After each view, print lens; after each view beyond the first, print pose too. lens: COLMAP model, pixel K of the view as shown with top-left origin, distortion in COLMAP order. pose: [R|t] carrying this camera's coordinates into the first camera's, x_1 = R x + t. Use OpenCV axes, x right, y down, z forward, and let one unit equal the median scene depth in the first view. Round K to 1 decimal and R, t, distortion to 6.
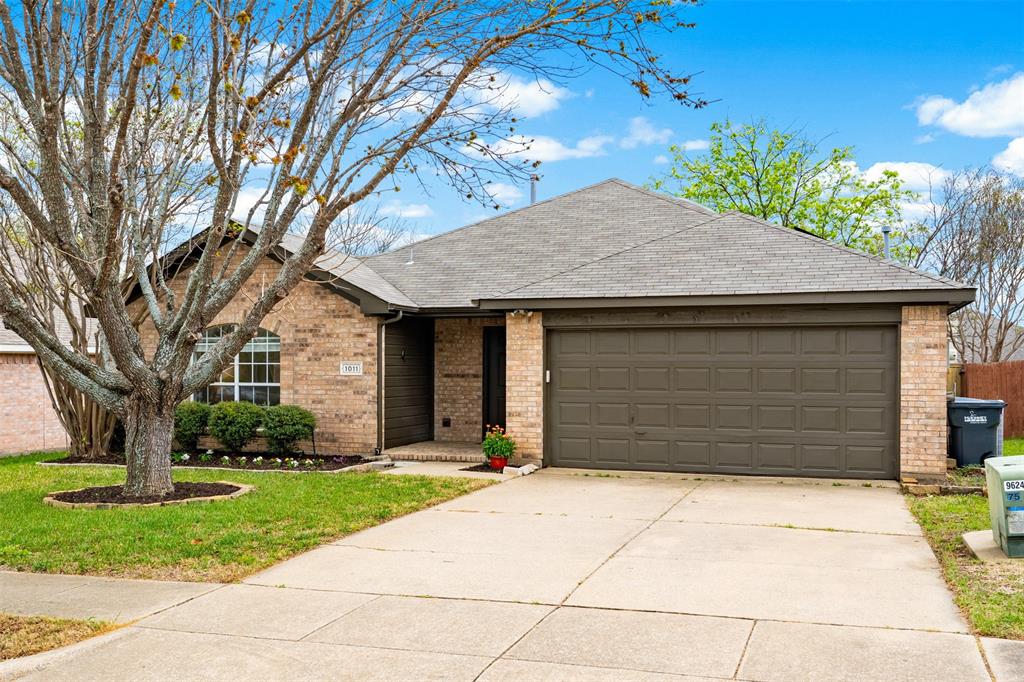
lens RADIAL K [[1075.1, 0, 461.7], [0, 1075.1, 365.4], [0, 0, 1]] dist [0.004897, 0.000000]
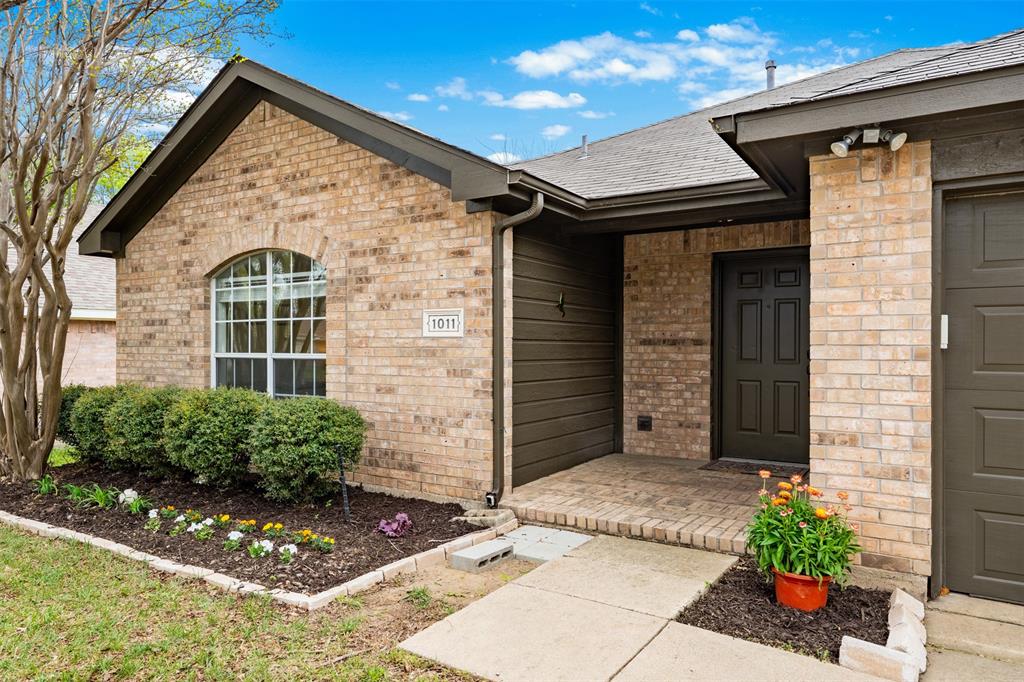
lens RADIAL K [[652.2, 0, 507.5], [0, 652.2, 350.9], [0, 0, 1]] dist [-0.000171, -0.001432]
pose [[0.974516, -0.000545, -0.224319, -0.008603], [0.001387, 0.999993, 0.003595, 0.015133], [0.224315, -0.003814, 0.974509, 0.755996]]
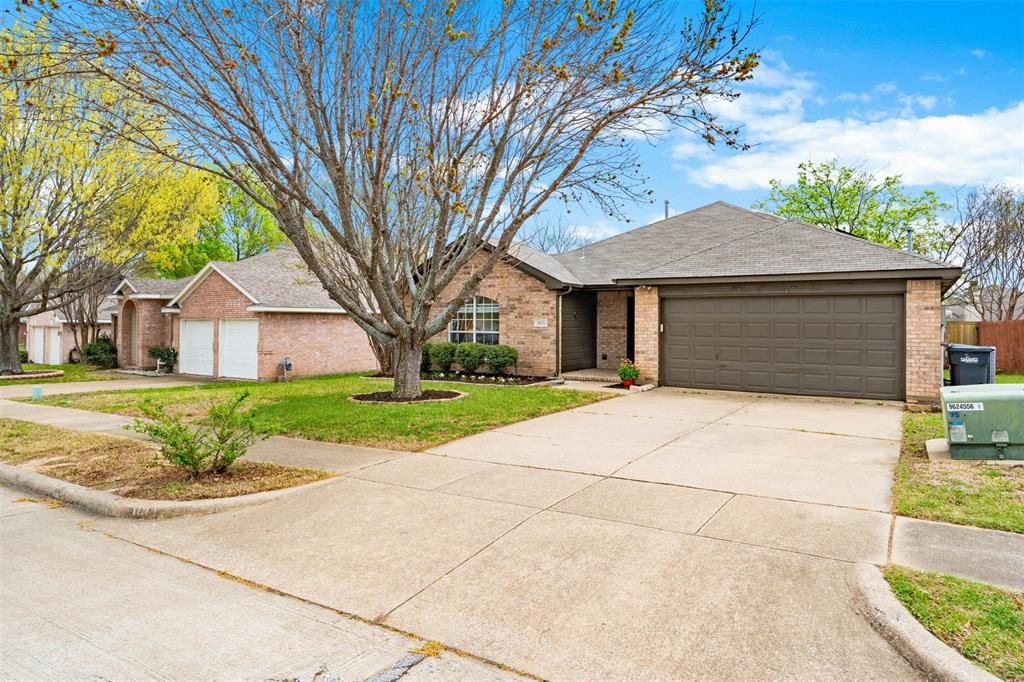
lens RADIAL K [[652.2, 0, 515.5], [0, 652.2, 310.8], [0, 0, 1]] dist [-0.000171, -0.001432]
pose [[0.977967, -0.000404, -0.208760, 0.069047], [-0.003360, 0.999838, -0.017675, 0.002417], [0.208733, 0.017987, 0.977807, 0.030163]]
